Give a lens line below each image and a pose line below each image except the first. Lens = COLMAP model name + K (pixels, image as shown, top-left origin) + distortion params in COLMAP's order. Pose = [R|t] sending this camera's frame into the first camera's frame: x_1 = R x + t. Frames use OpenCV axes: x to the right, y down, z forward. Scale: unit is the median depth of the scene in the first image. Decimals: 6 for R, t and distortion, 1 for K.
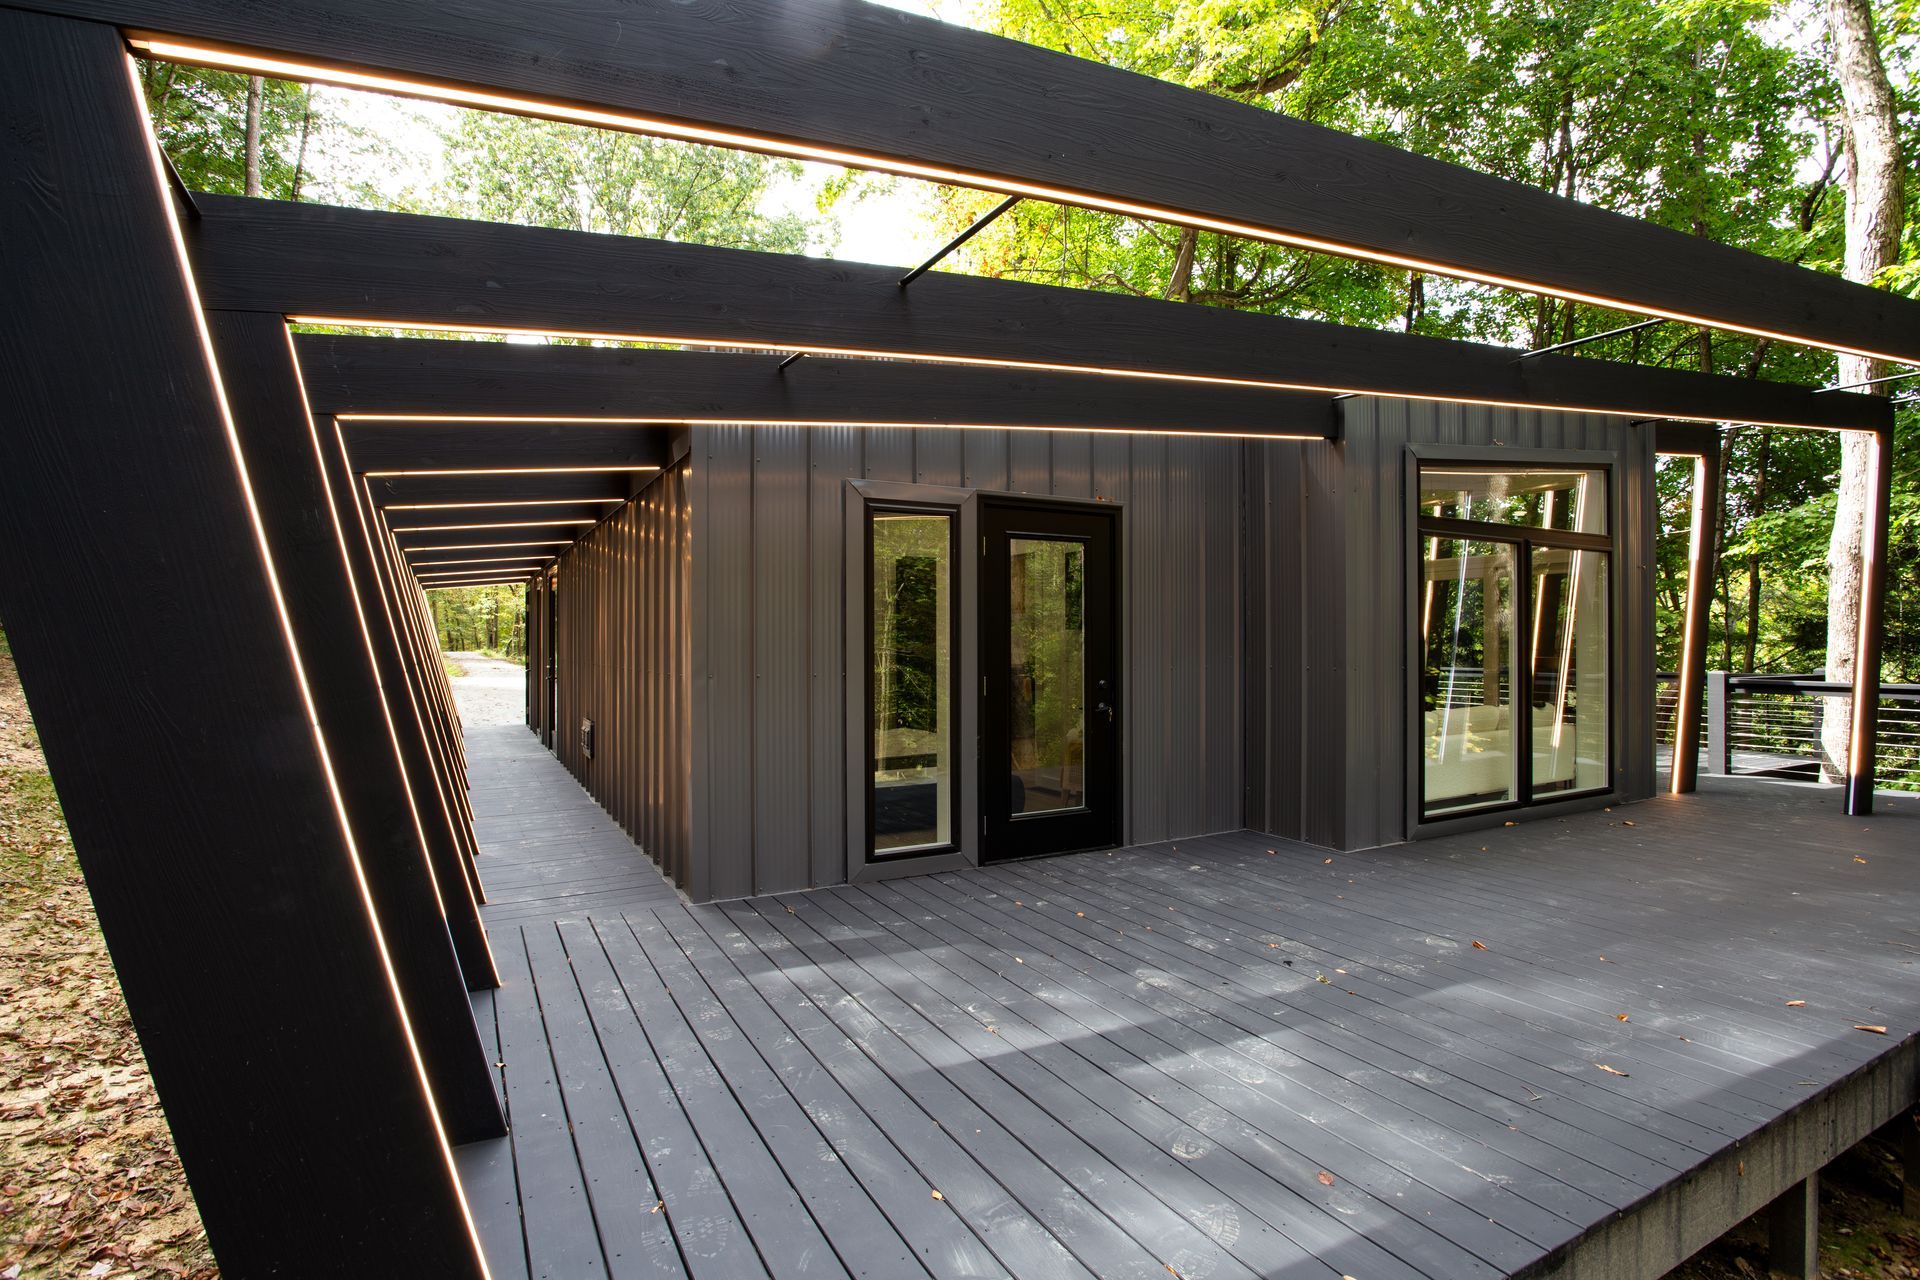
lens RADIAL K [[946.8, 0, 960.0], [0, 946.8, 640.0], [0, 0, 1]] dist [-0.039981, -0.000248]
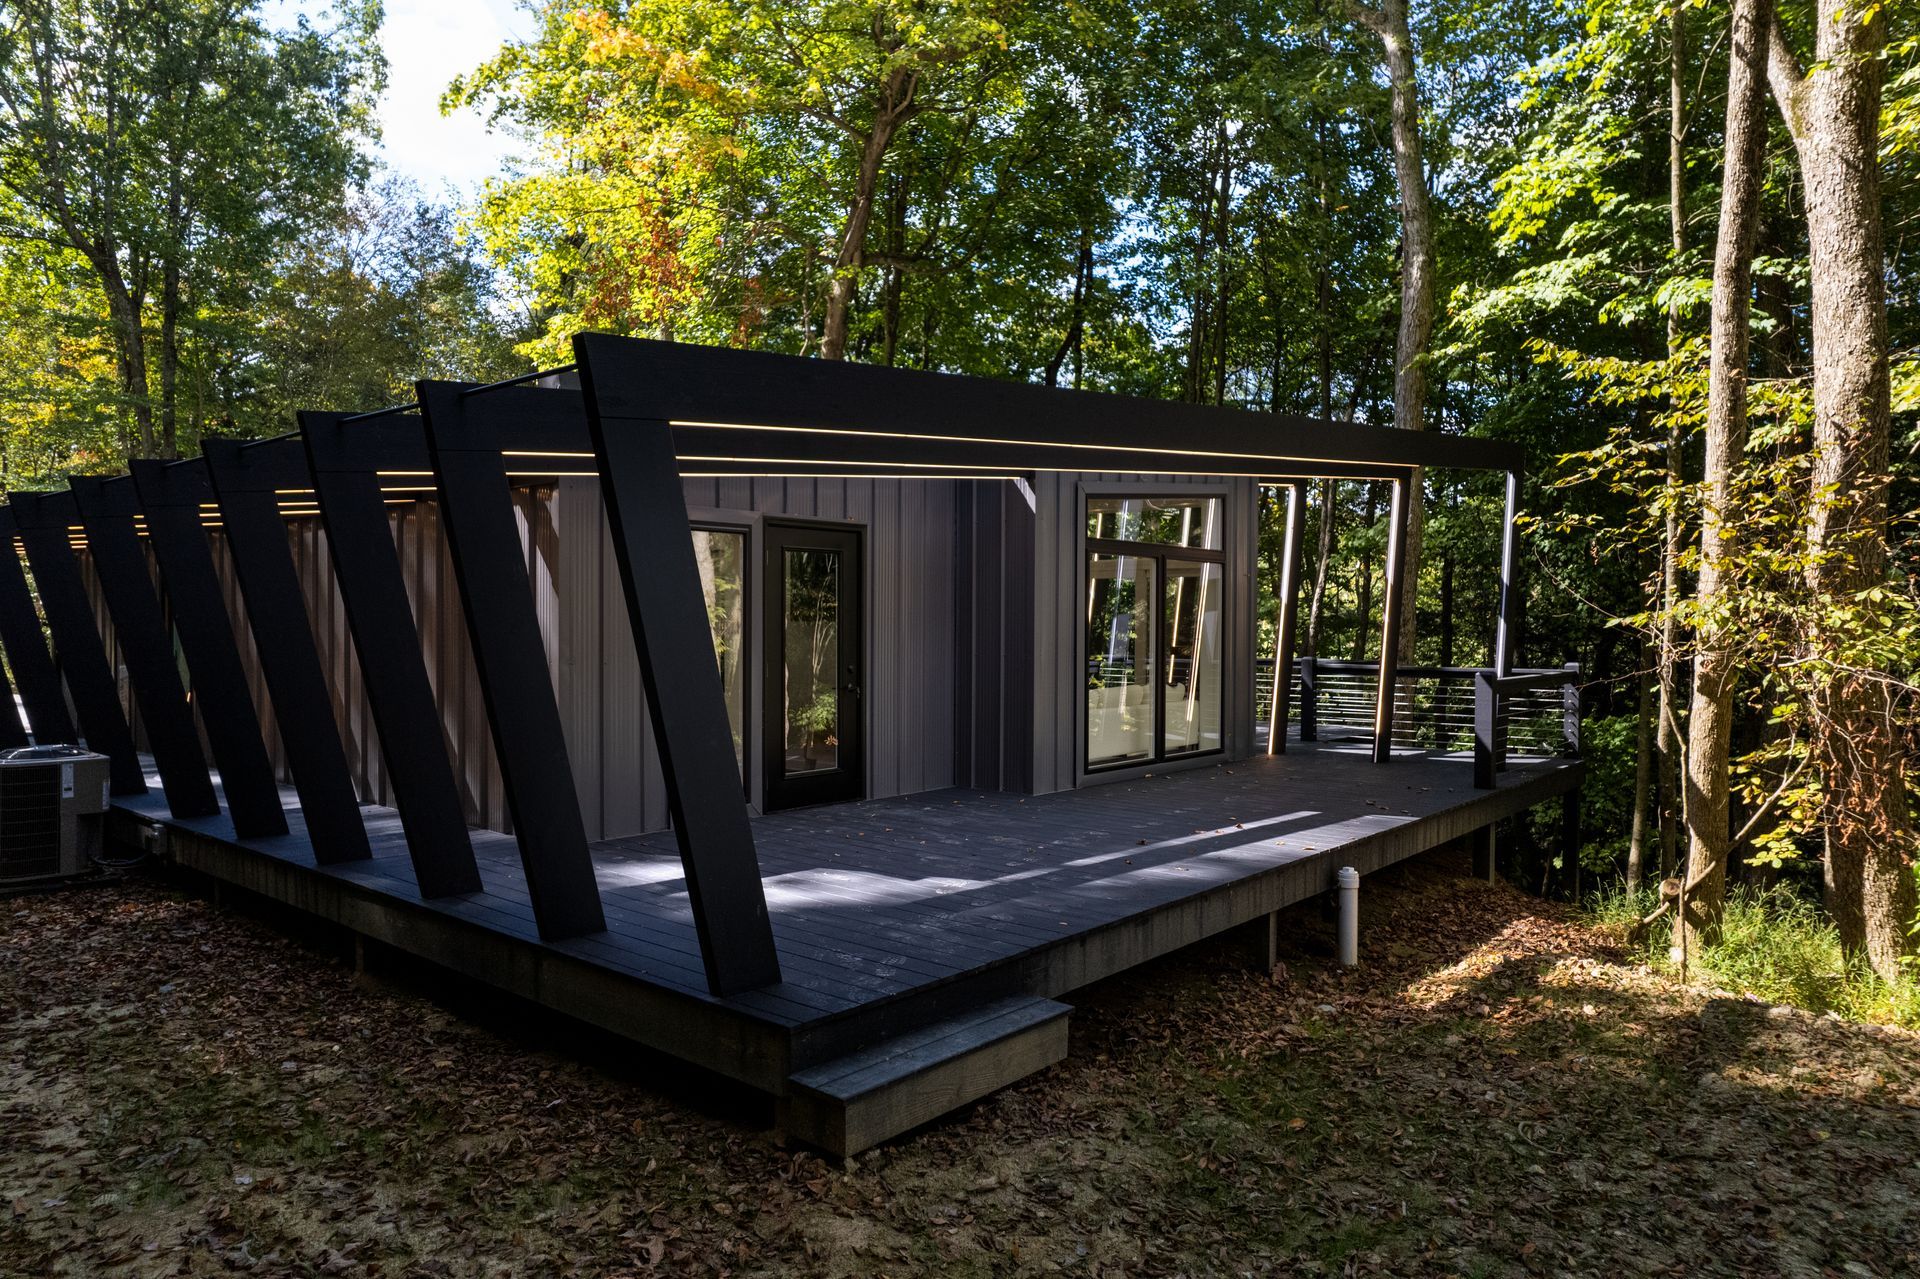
lens RADIAL K [[1378.2, 0, 955.6], [0, 1378.2, 624.3], [0, 0, 1]] dist [-0.006777, 0.000027]
pose [[0.933975, 0.005256, 0.357300, -0.321523], [-0.007289, 0.999964, 0.004343, -0.018068], [-0.357264, -0.006661, 0.933980, -0.641568]]
